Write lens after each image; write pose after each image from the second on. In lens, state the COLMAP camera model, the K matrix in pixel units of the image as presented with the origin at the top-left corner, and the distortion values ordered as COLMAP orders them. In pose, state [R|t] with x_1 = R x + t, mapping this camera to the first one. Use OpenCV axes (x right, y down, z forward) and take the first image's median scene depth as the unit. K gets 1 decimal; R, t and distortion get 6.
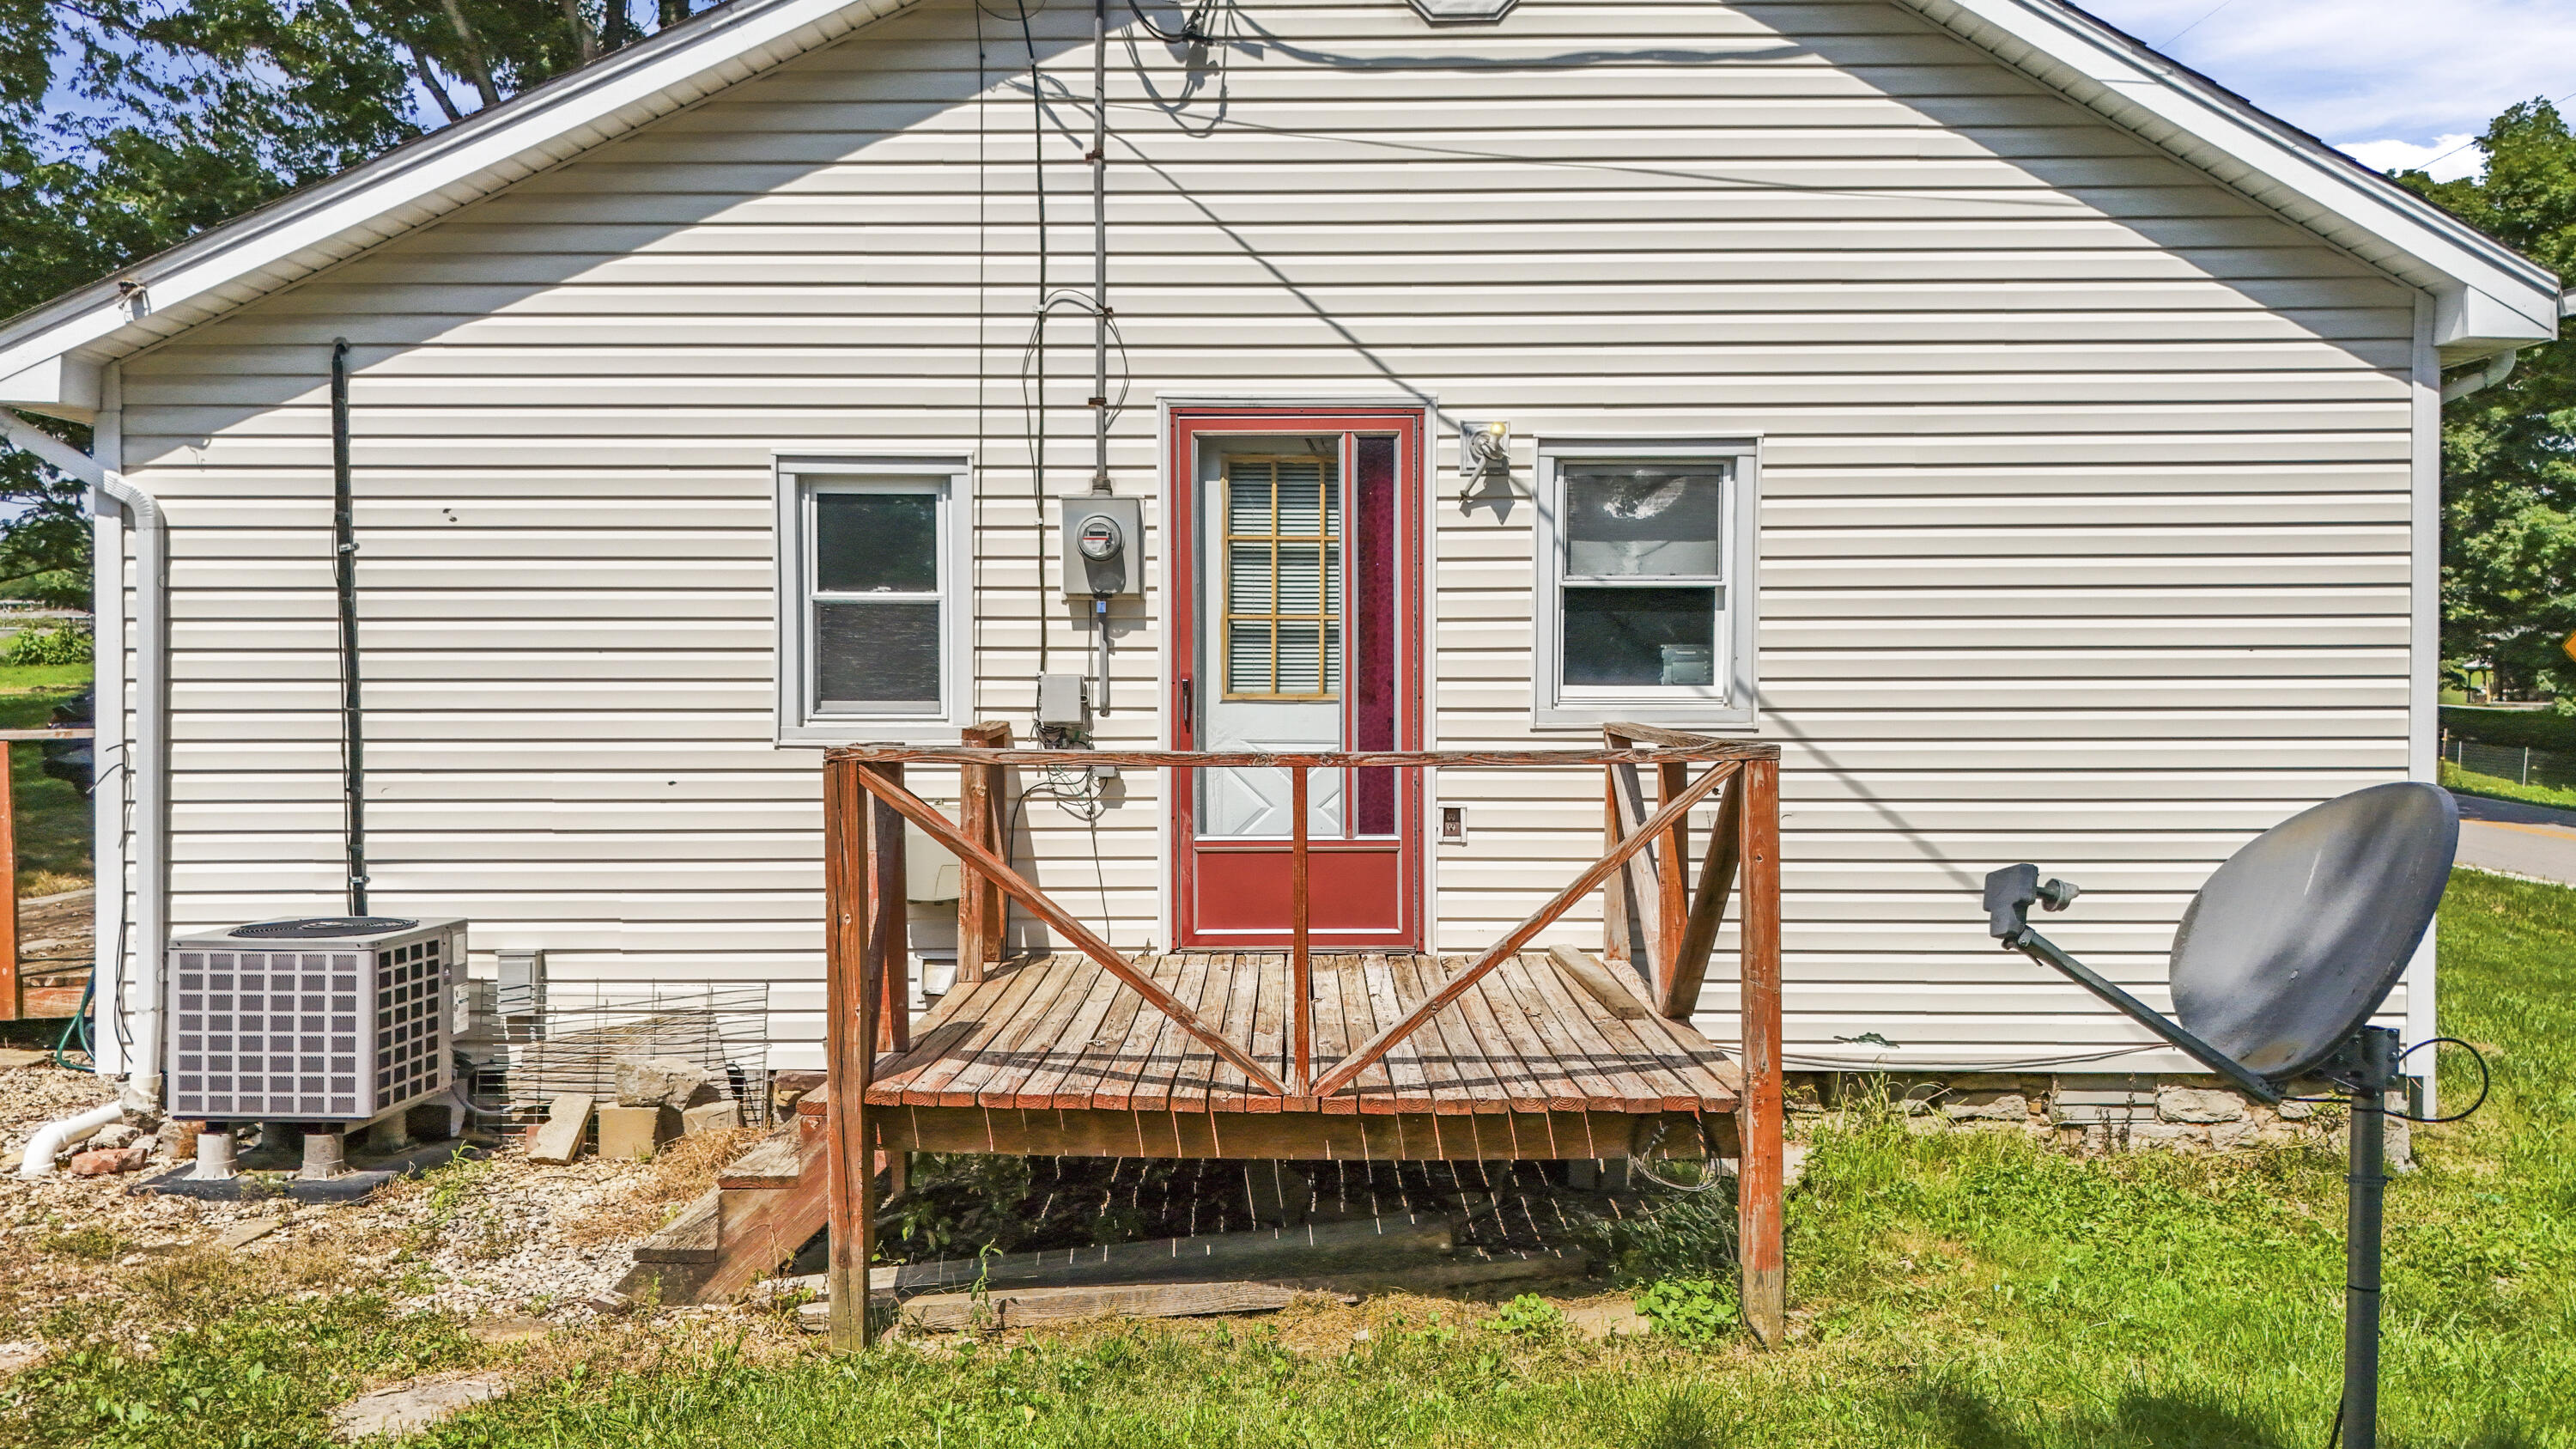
lens RADIAL K [[1921.4, 0, 1288.0], [0, 1921.4, 724.5], [0, 0, 1]] dist [0.062762, -0.045763]
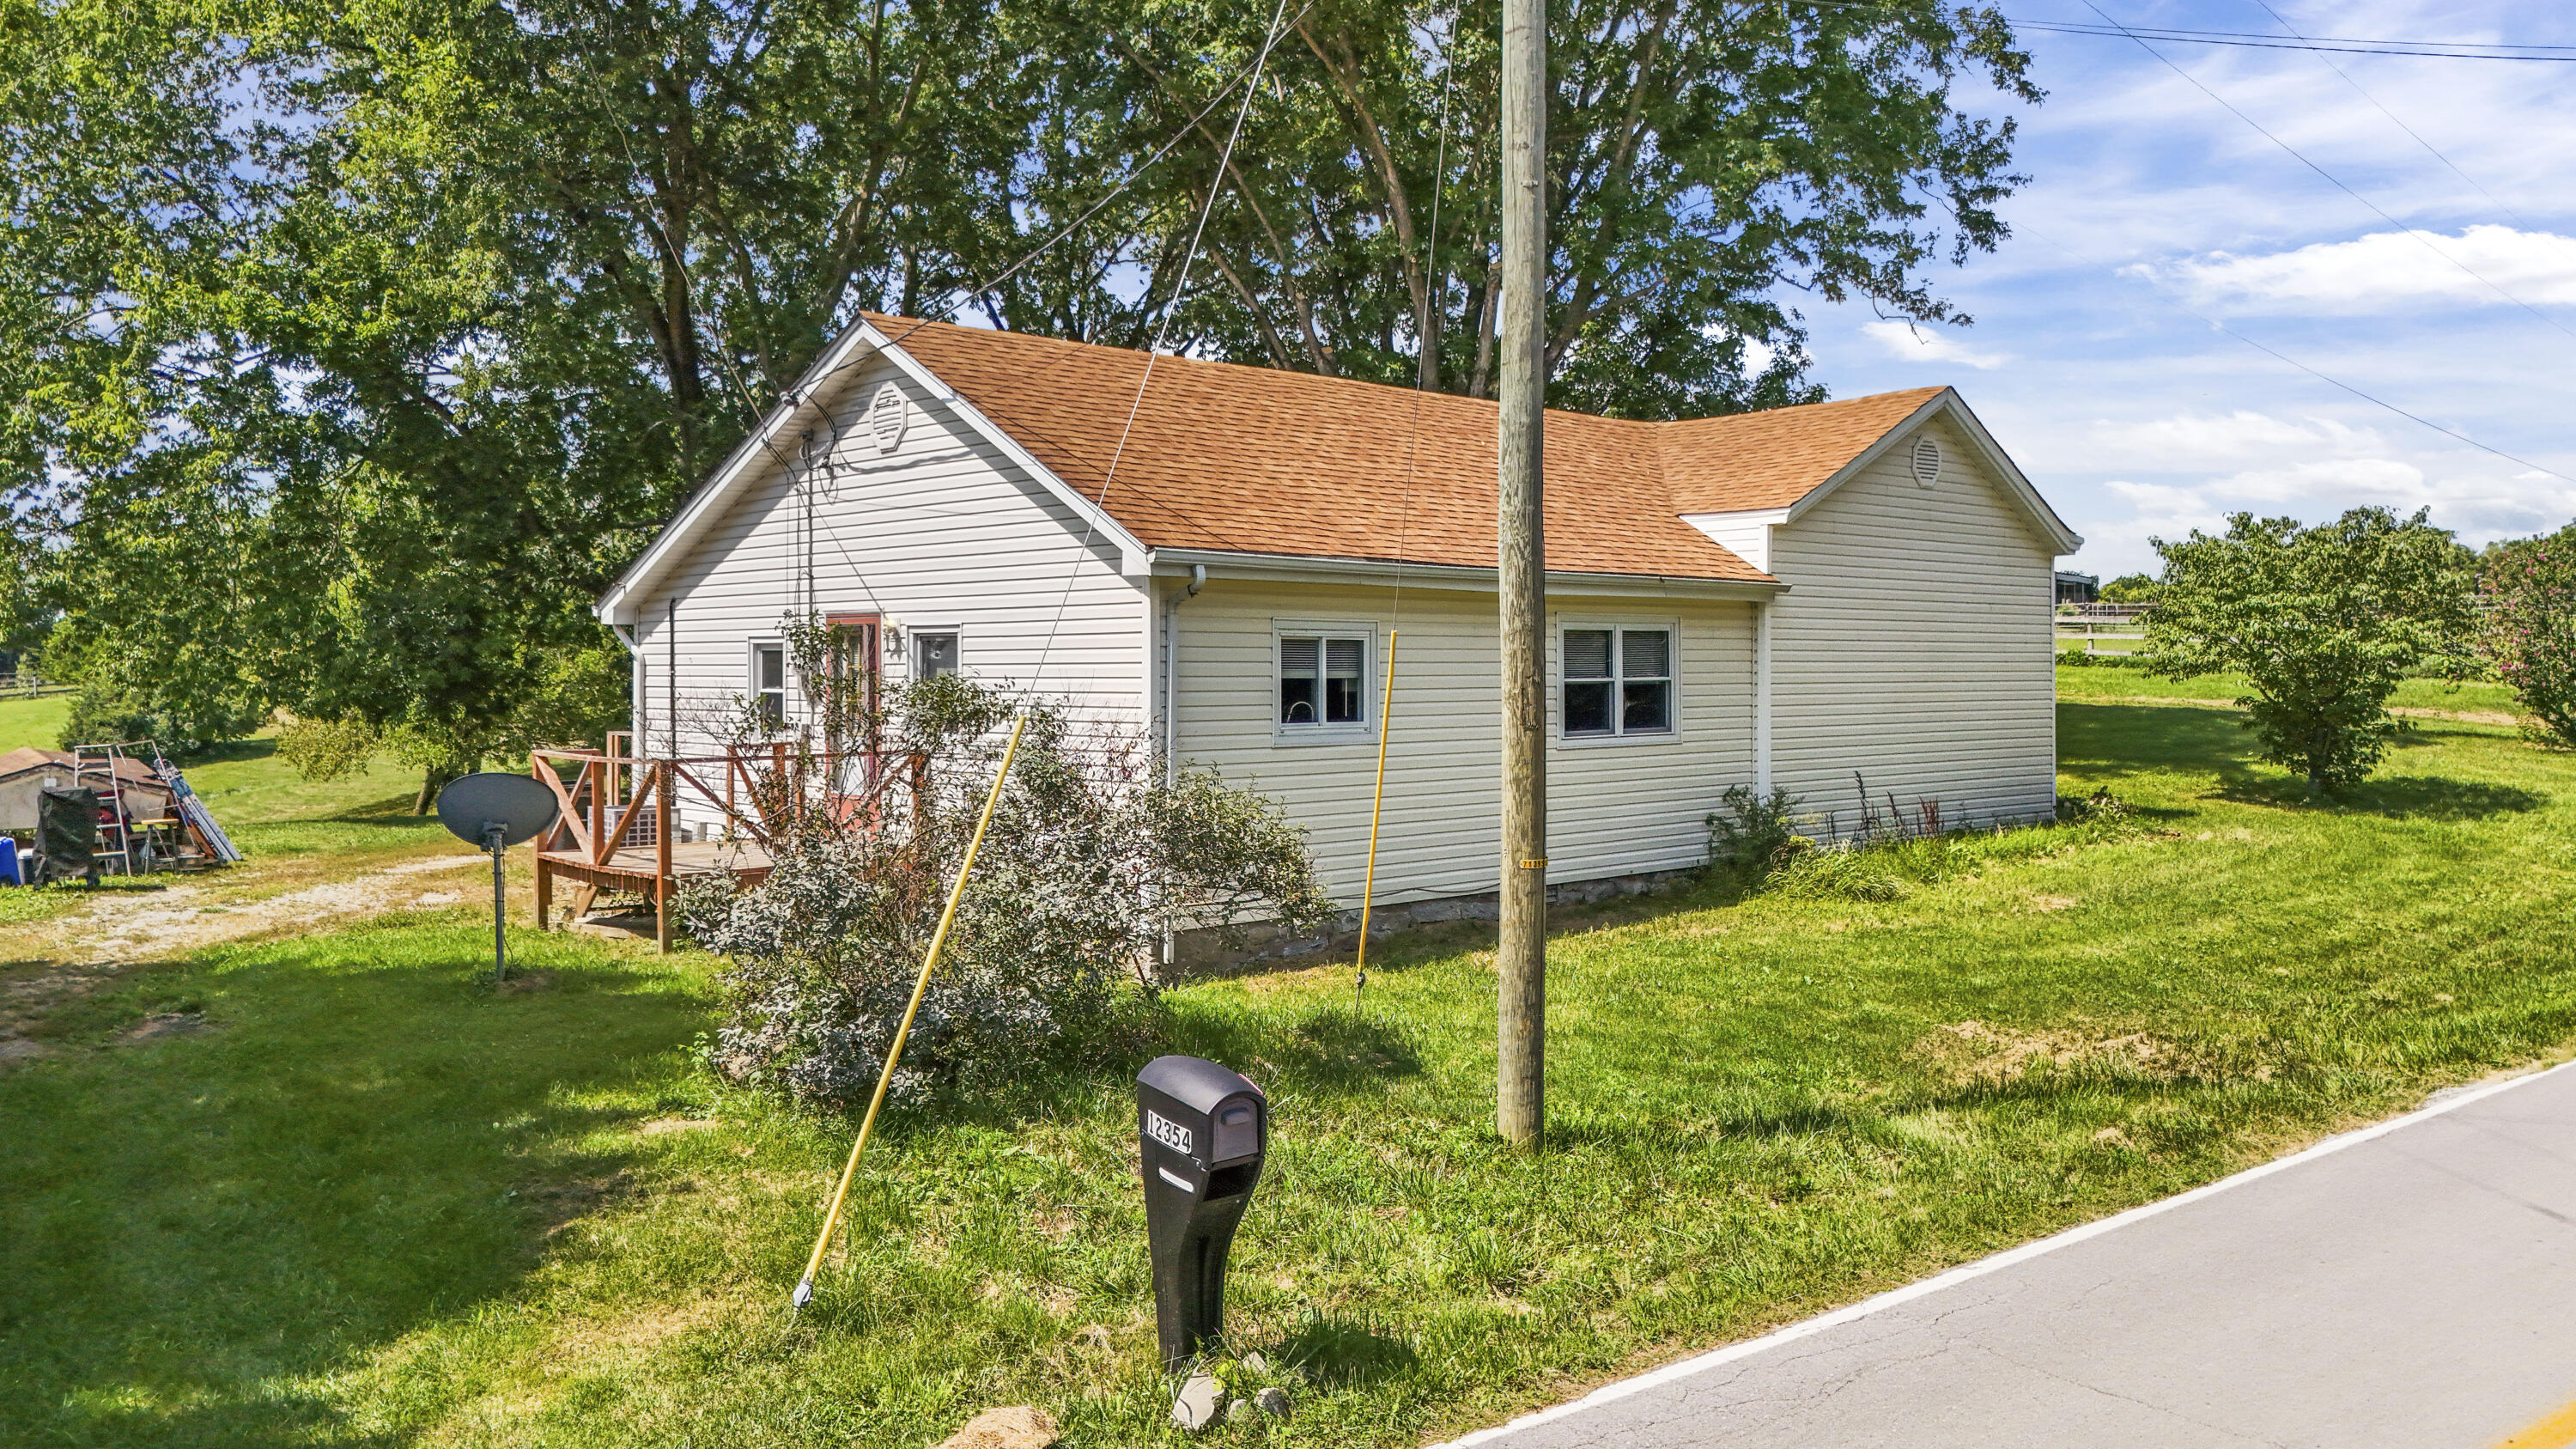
lens RADIAL K [[1921.4, 0, 1288.0], [0, 1921.4, 724.5], [0, 0, 1]] dist [0.062762, -0.045763]
pose [[0.689113, 0.021415, -0.724337, 2.119178], [-0.029974, 0.999550, 0.001035, -0.045571], [0.724033, 0.020998, 0.689445, -0.261263]]
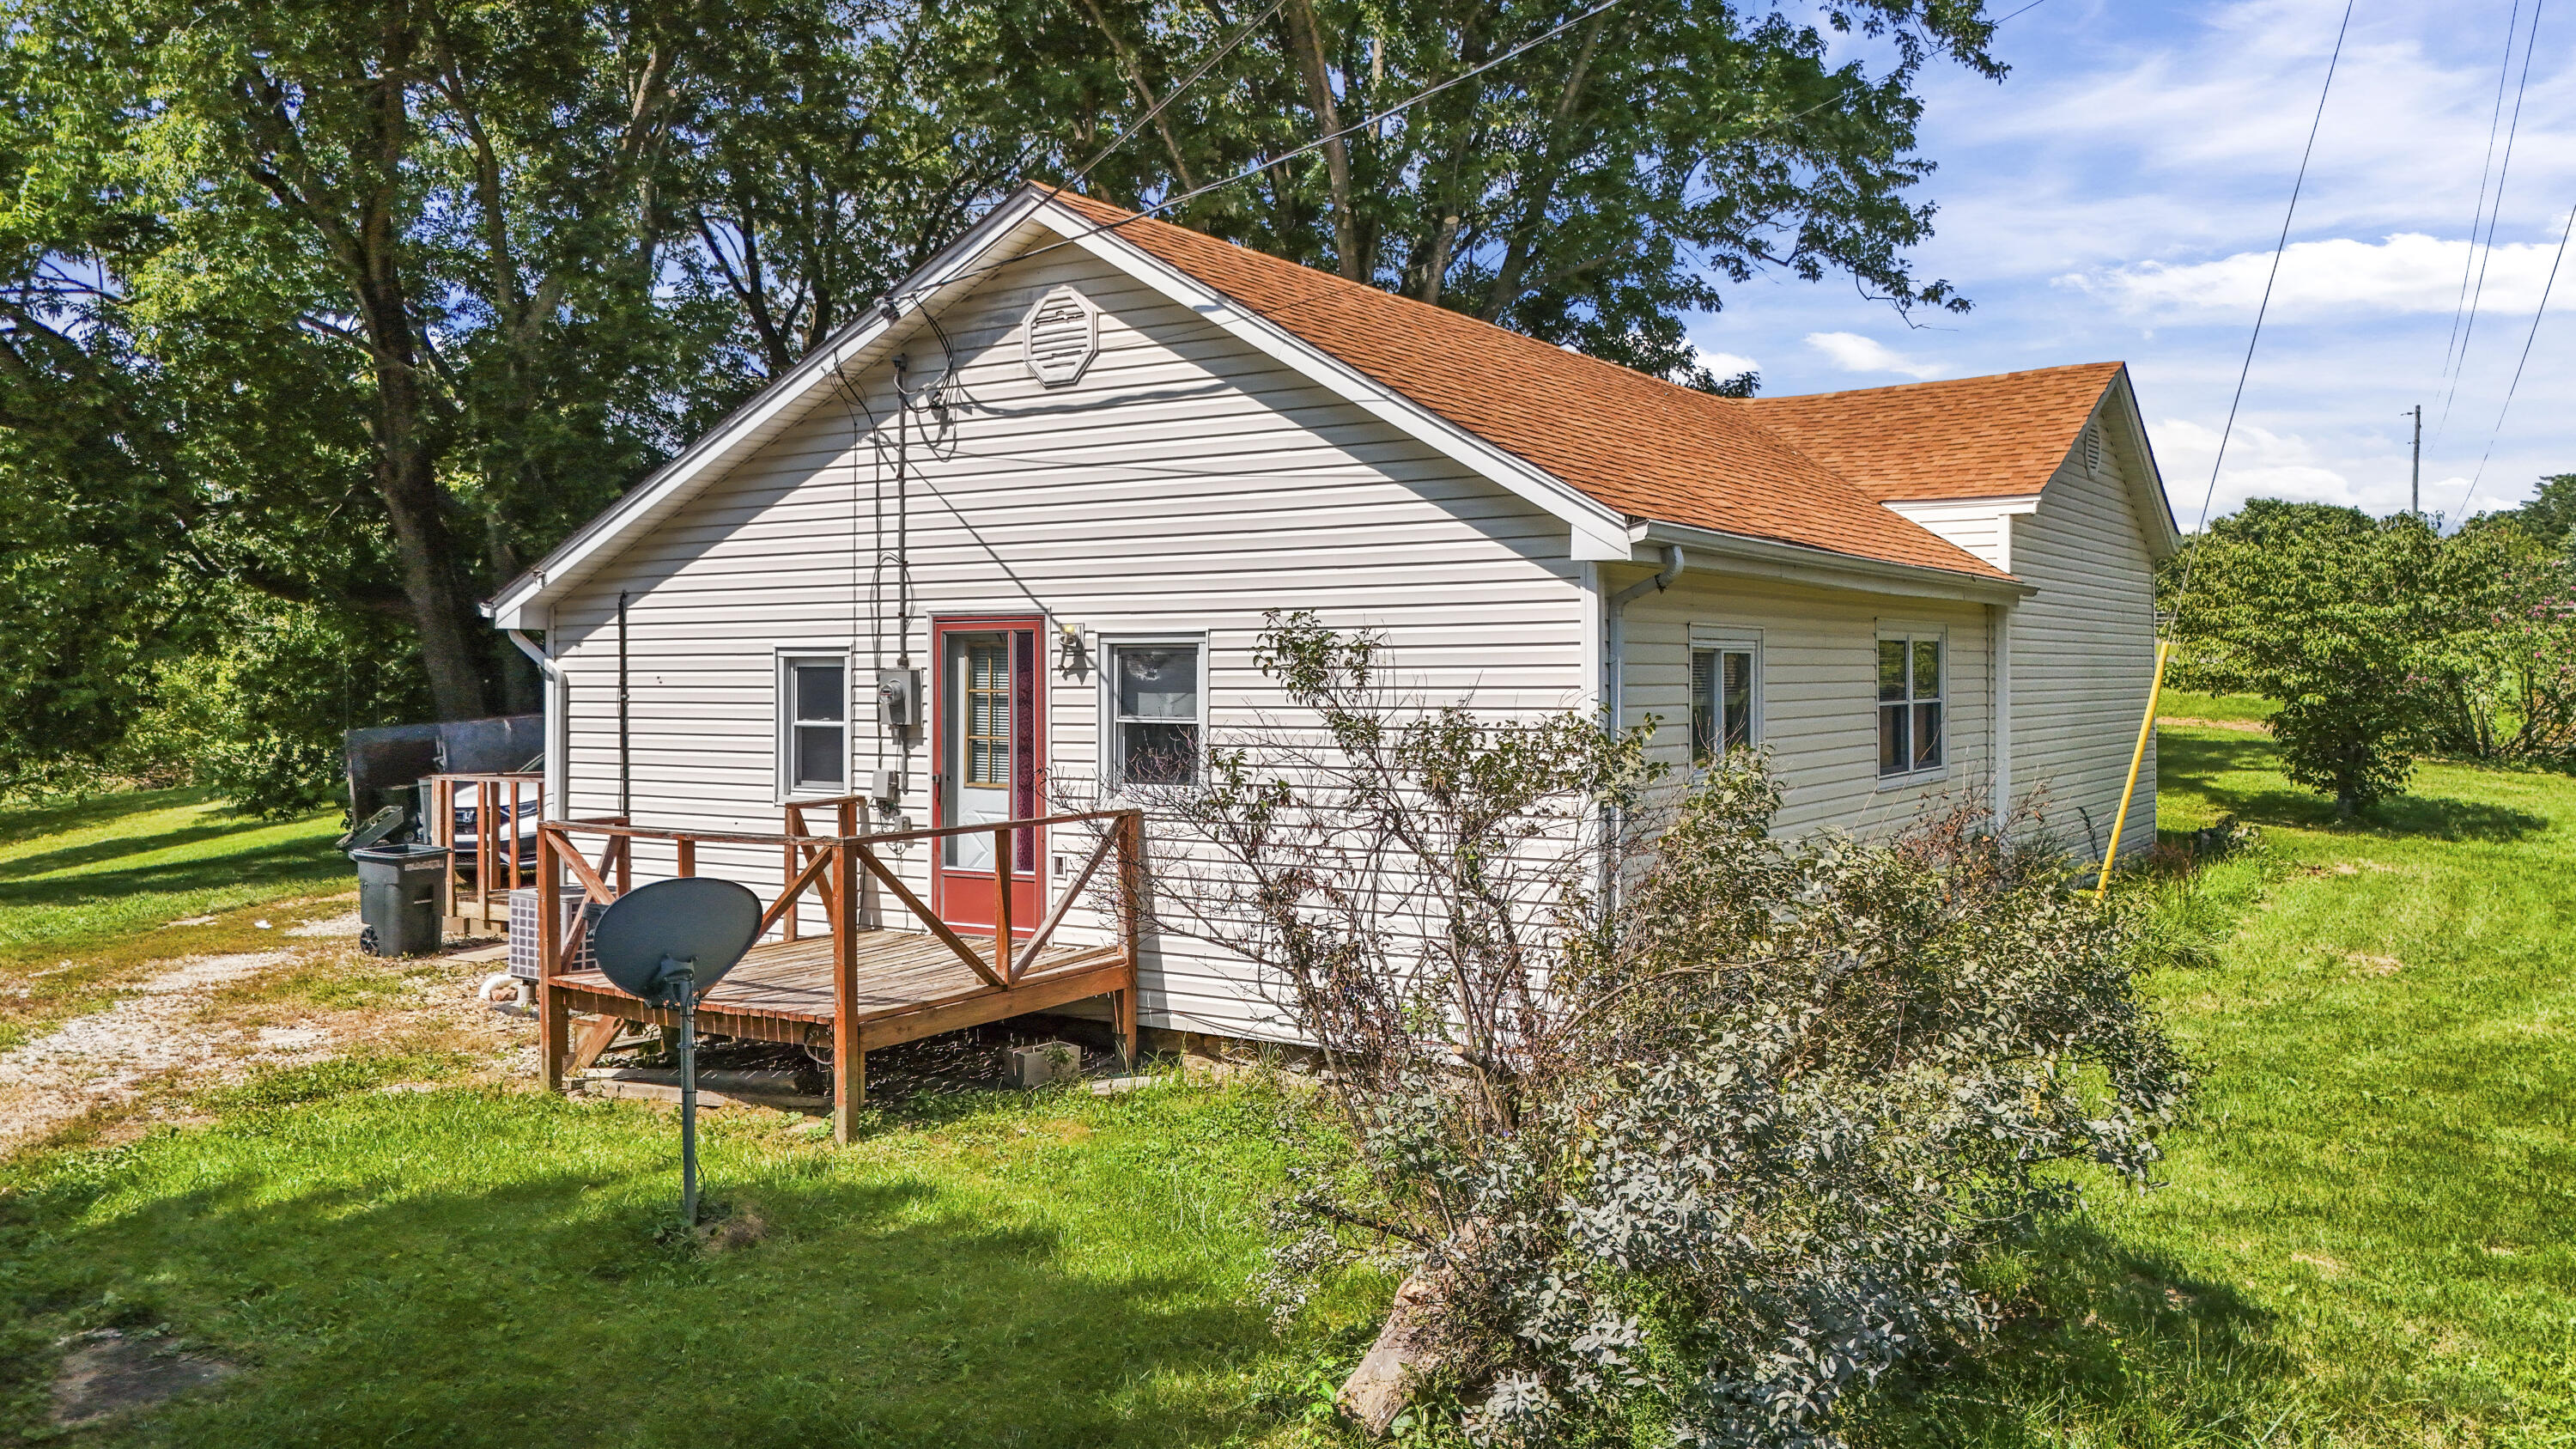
lens RADIAL K [[1921.4, 0, 1288.0], [0, 1921.4, 724.5], [0, 0, 1]] dist [0.062762, -0.045763]
pose [[0.836967, 0.012754, -0.547105, 1.151437], [-0.021132, 0.999736, -0.009023, -0.059449], [0.546845, 0.019114, 0.837015, -0.270076]]
